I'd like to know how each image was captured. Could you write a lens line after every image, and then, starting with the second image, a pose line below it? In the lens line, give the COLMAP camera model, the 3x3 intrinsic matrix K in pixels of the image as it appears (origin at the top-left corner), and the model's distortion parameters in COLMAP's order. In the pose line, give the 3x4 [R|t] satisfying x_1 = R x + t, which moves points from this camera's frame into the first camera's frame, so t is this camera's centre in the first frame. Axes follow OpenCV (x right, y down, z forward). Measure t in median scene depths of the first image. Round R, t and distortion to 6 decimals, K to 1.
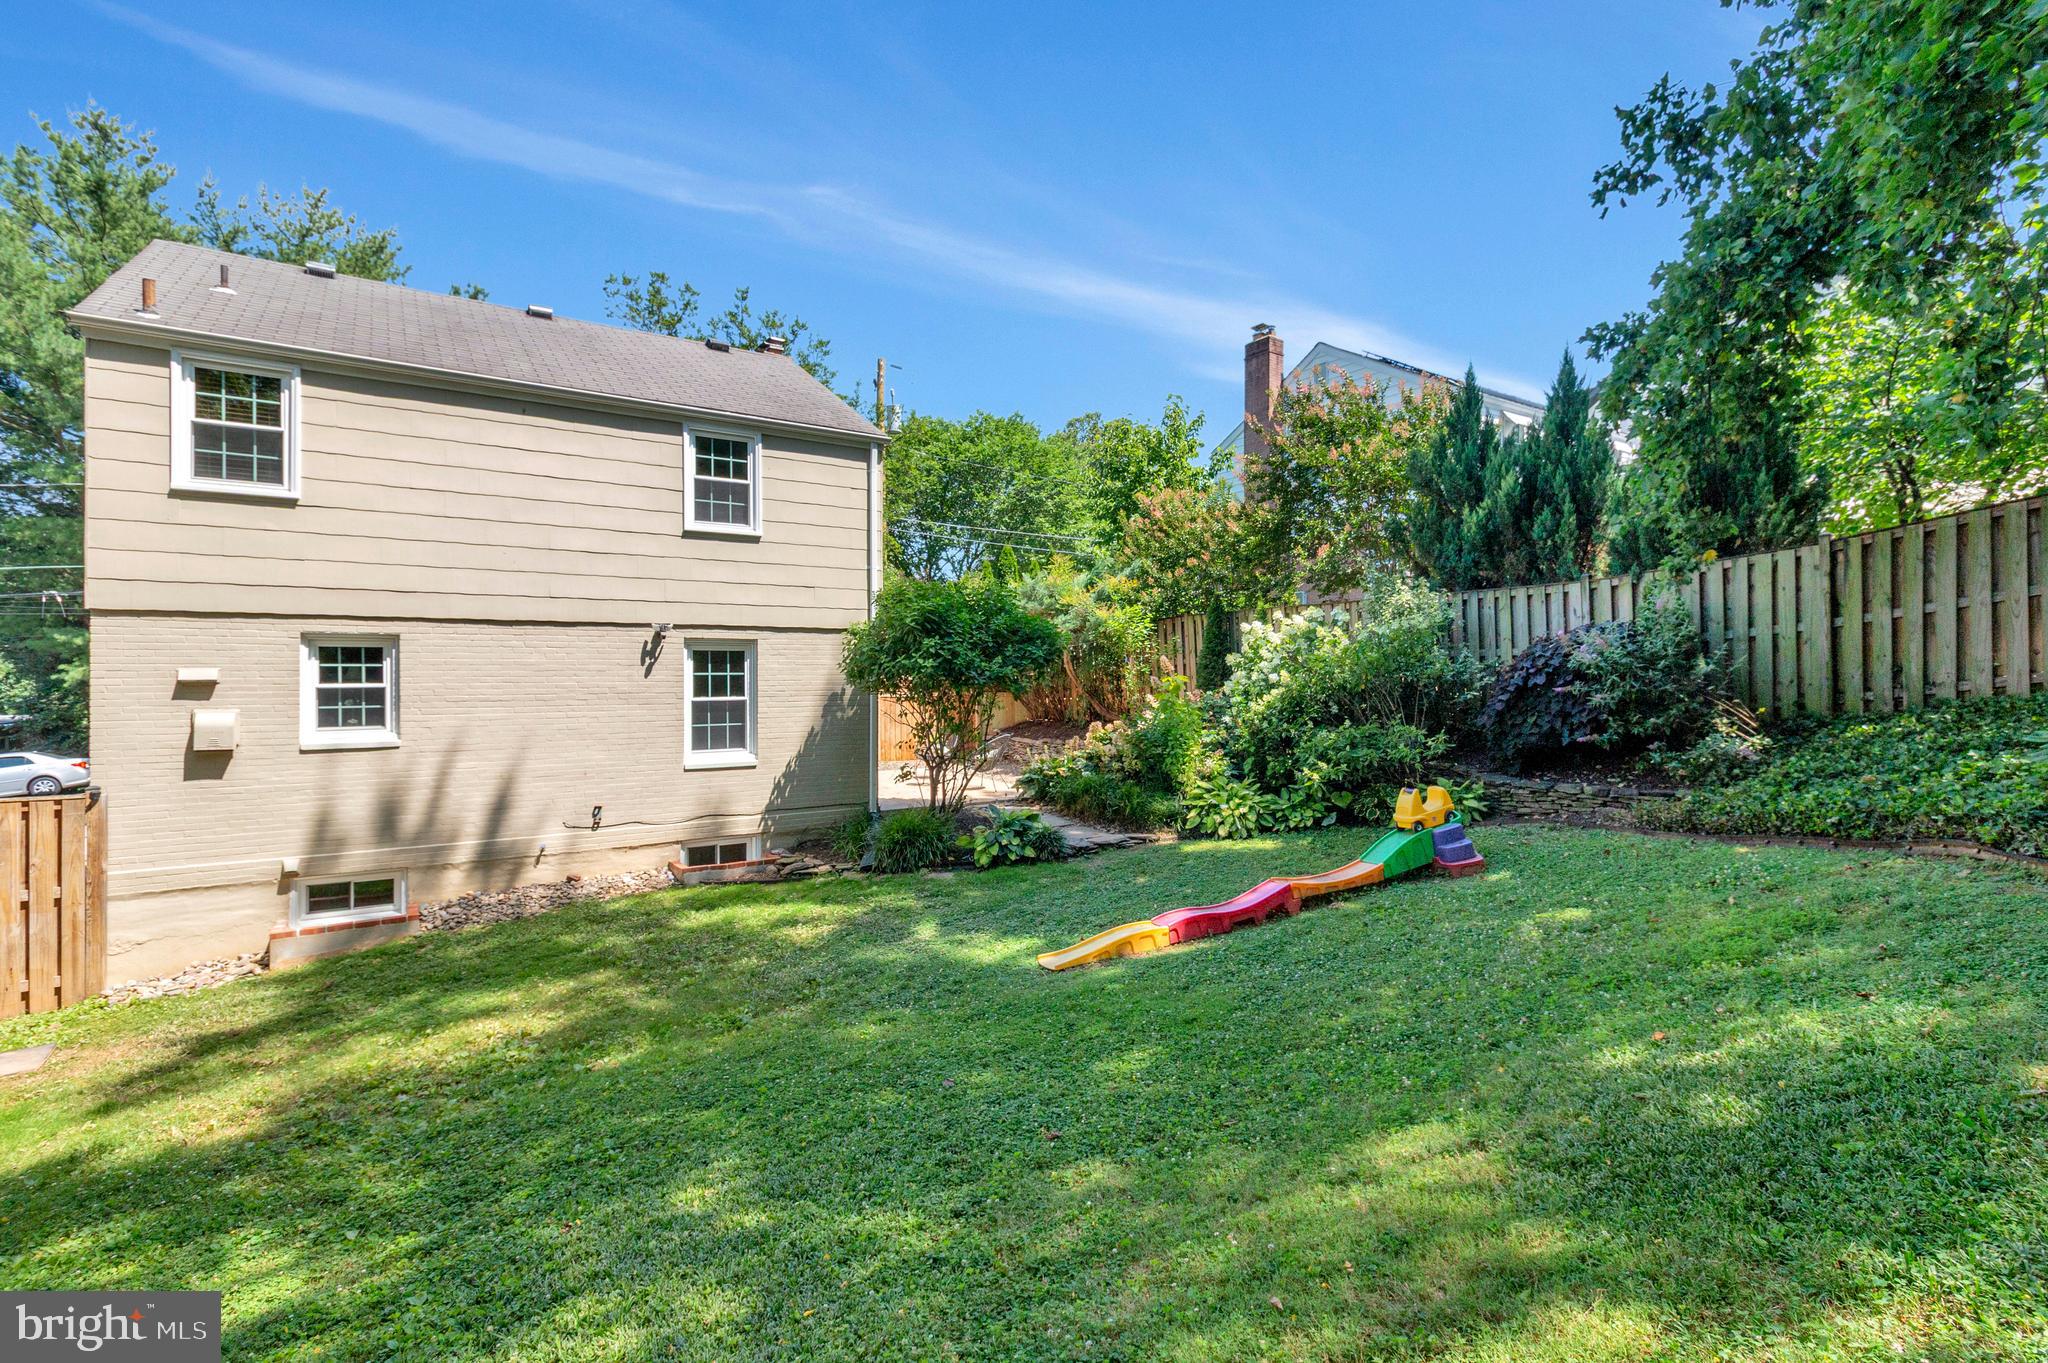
lens RADIAL K [[950.6, 0, 1034.4], [0, 950.6, 673.5], [0, 0, 1]] dist [0.003007, 0.000254]
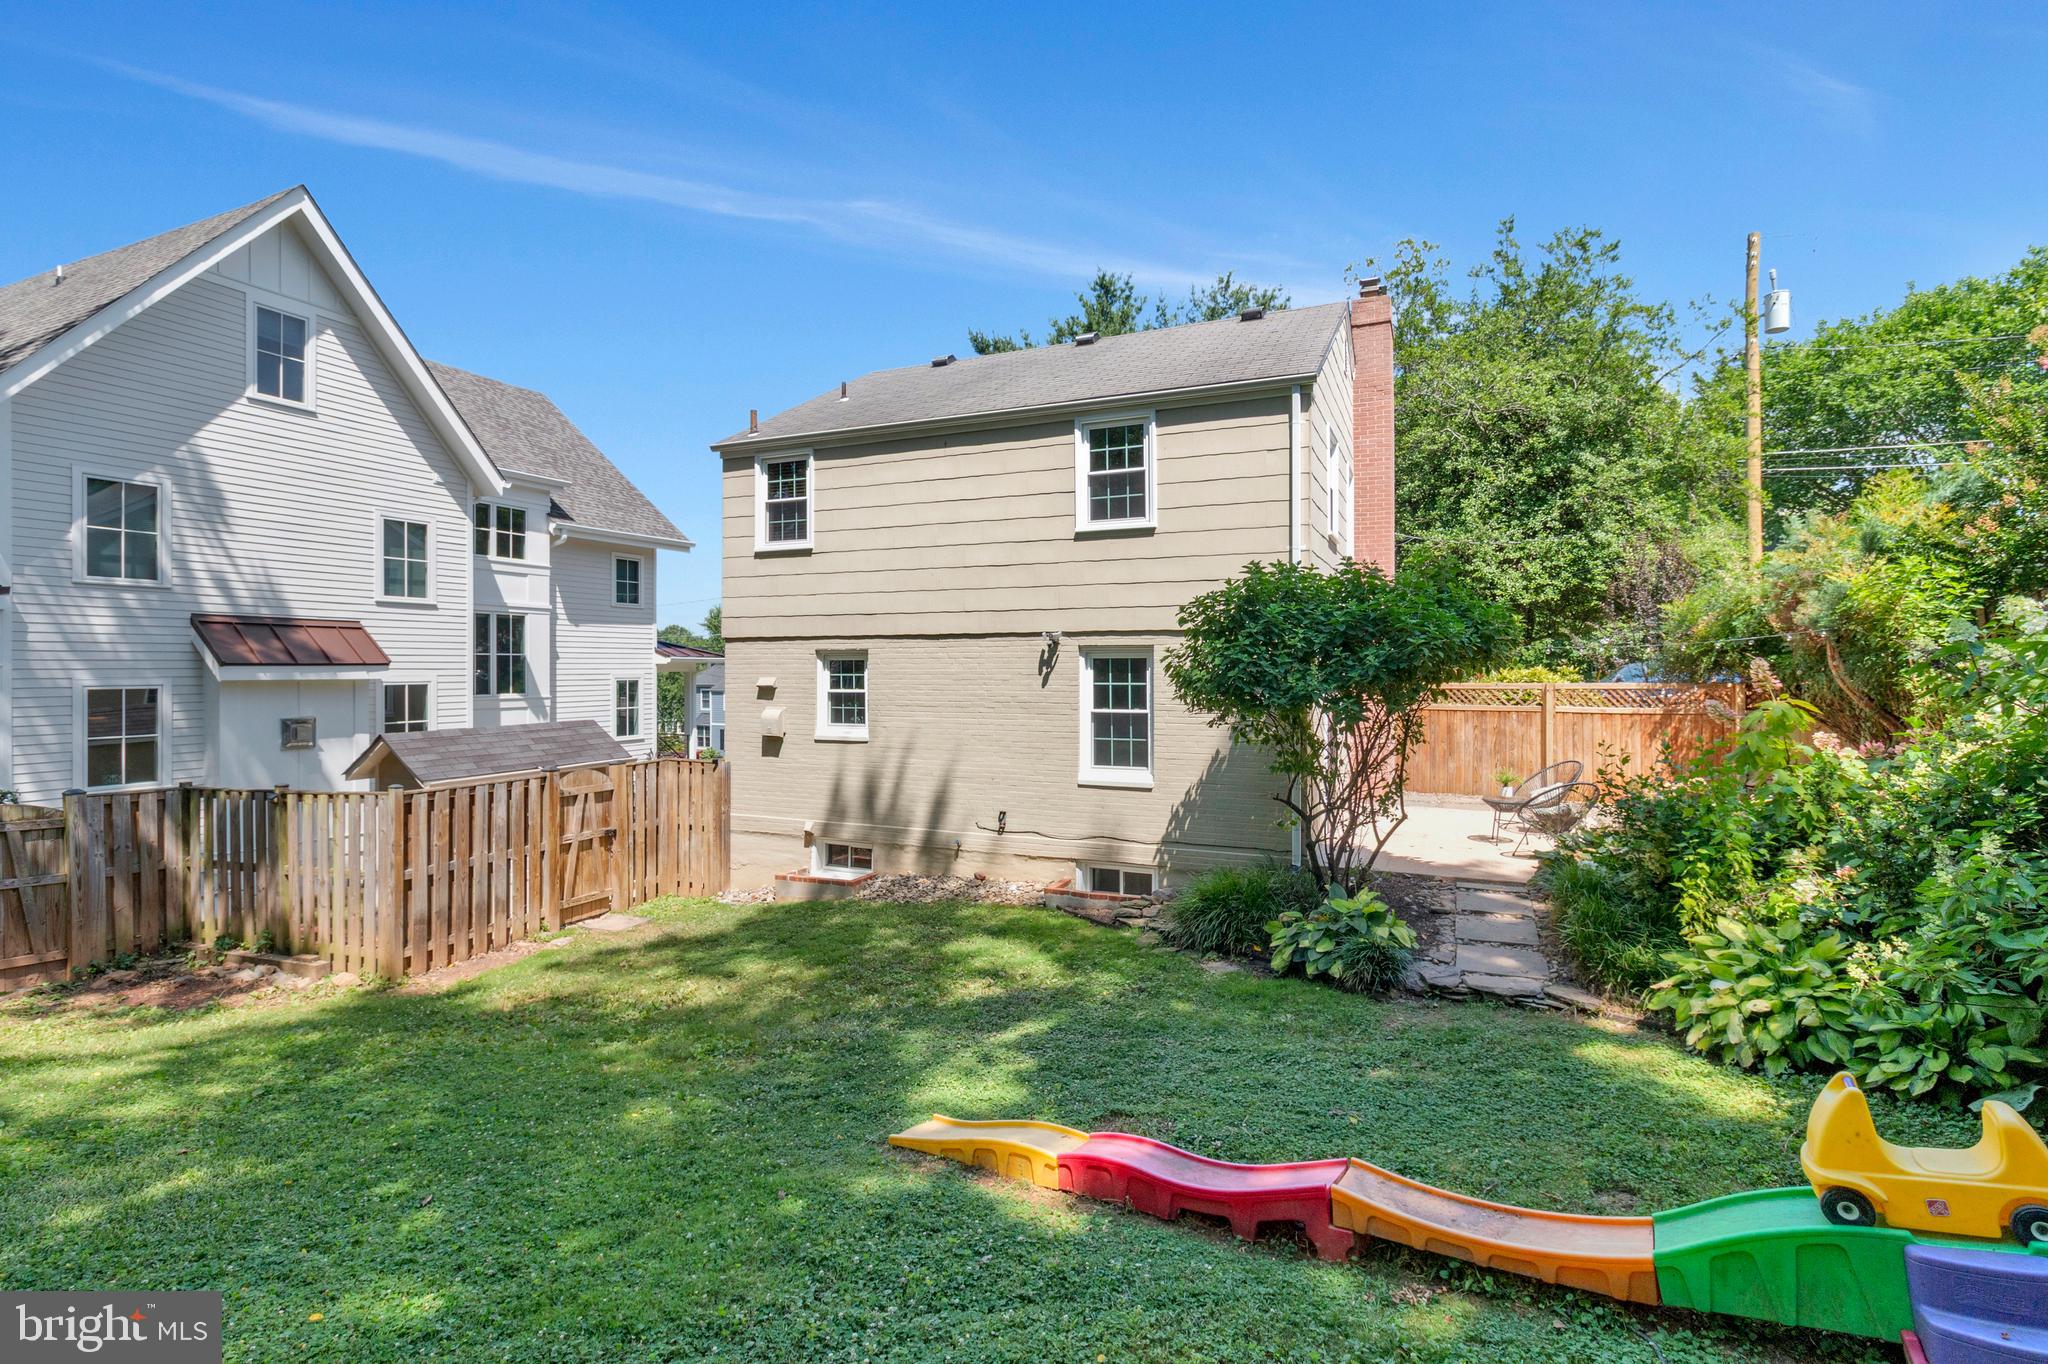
lens RADIAL K [[943.5, 0, 1026.4], [0, 943.5, 664.9], [0, 0, 1]] dist [0.002628, 0.000520]
pose [[0.534819, -0.002811, -0.844962, 0.435352], [-0.001133, 0.999991, -0.004043, -0.015898], [0.844966, 0.003119, 0.534812, 0.494454]]
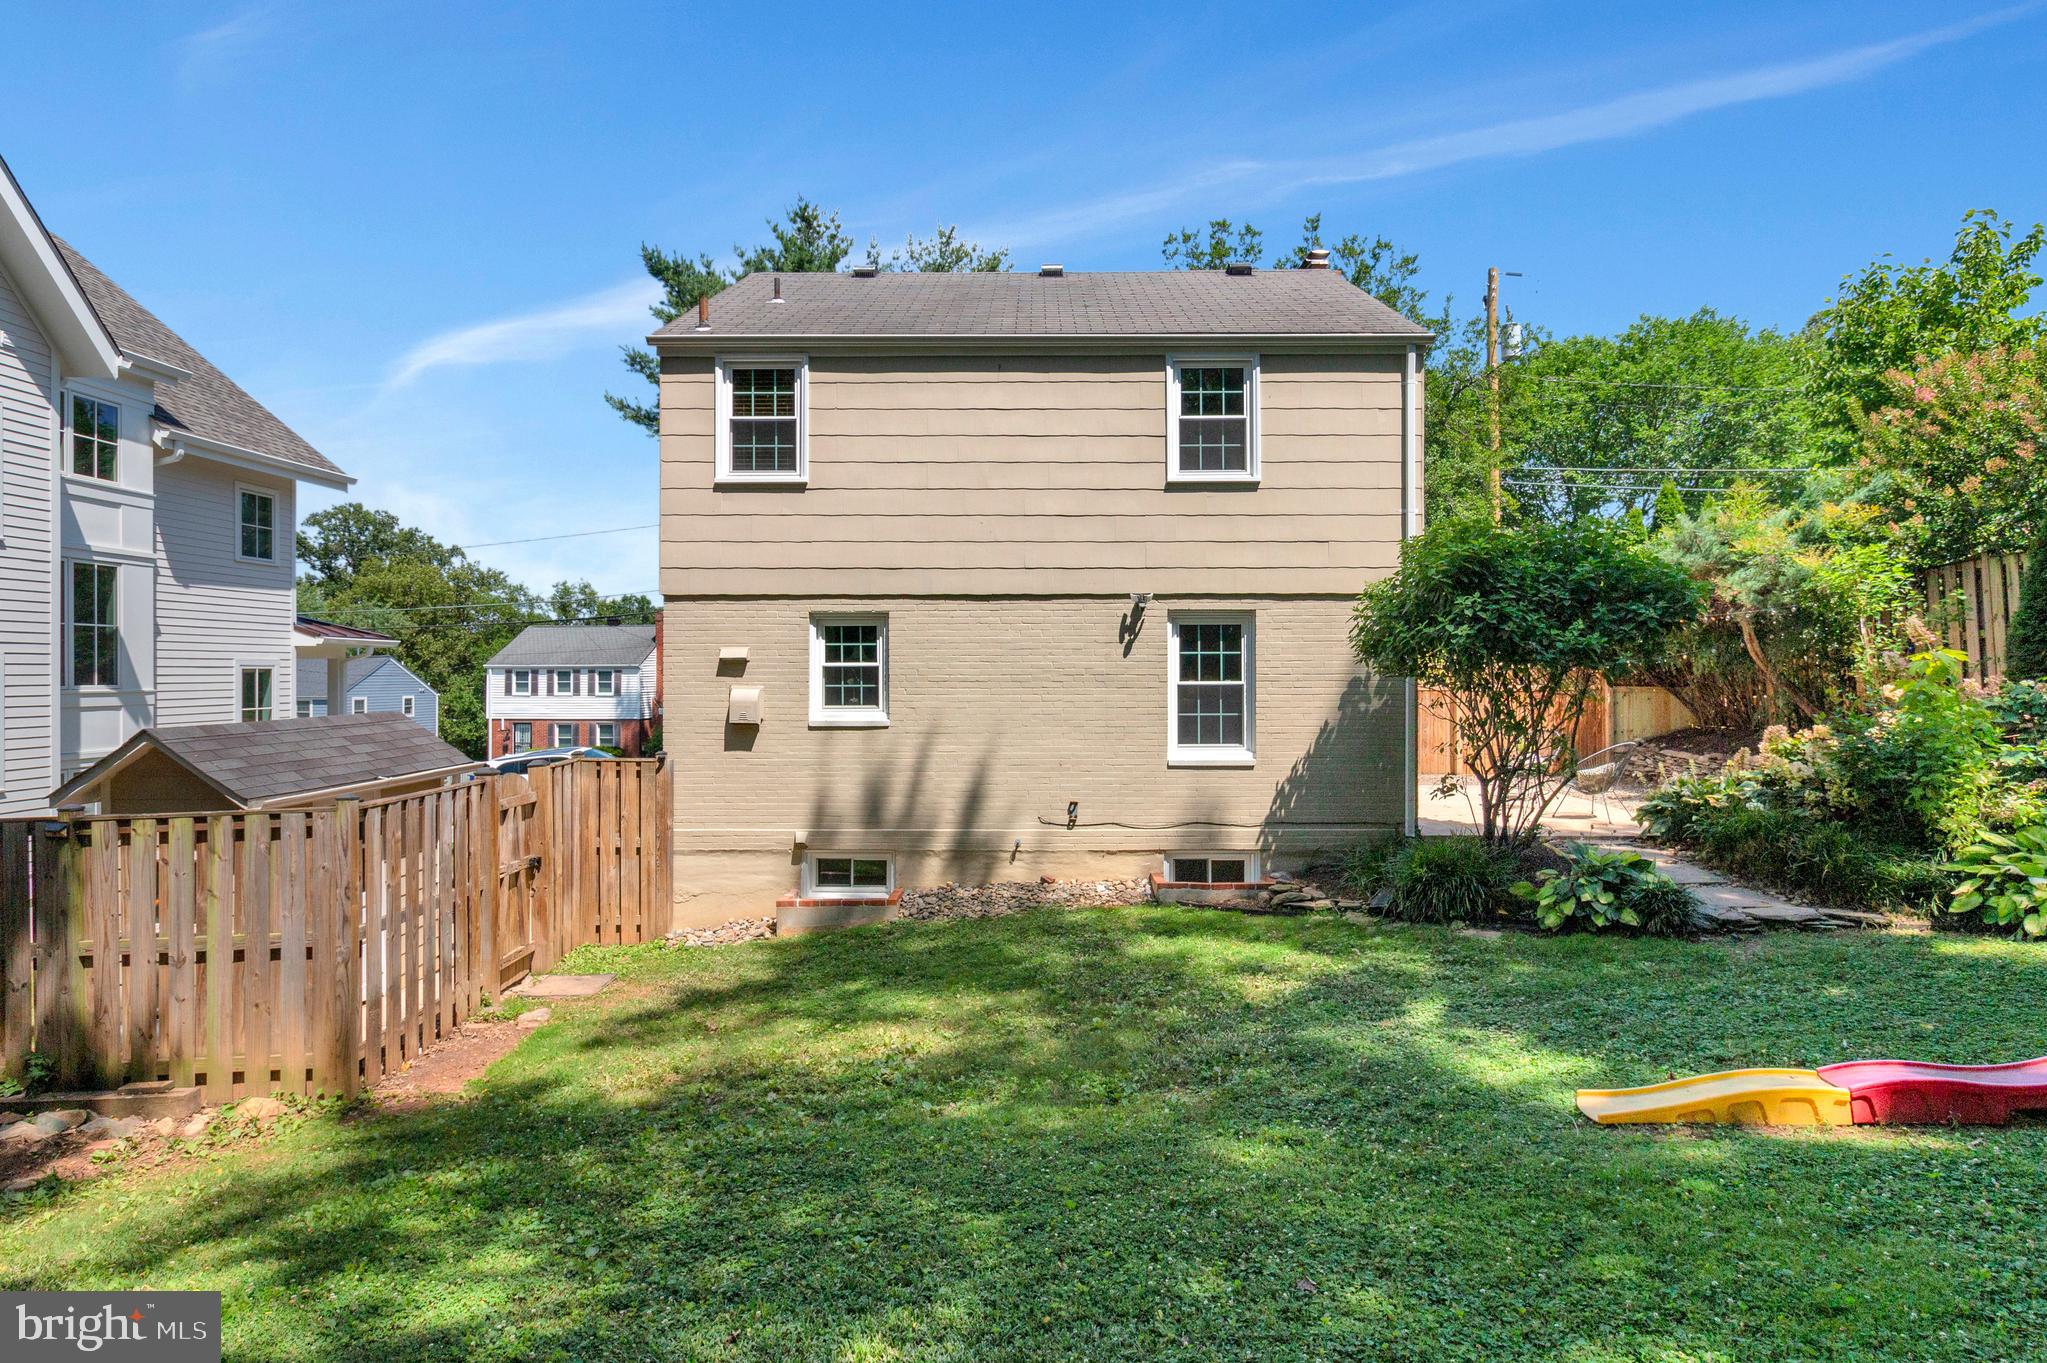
lens RADIAL K [[1059.3, 0, 1034.7], [0, 1059.3, 674.5], [0, 0, 1]] dist [0.004120, 0.001024]
pose [[0.824257, 0.000389, -0.566215, 0.072901], [-0.000362, 1.000000, 0.000160, 0.021485], [0.566215, 0.000073, 0.824258, 0.172587]]
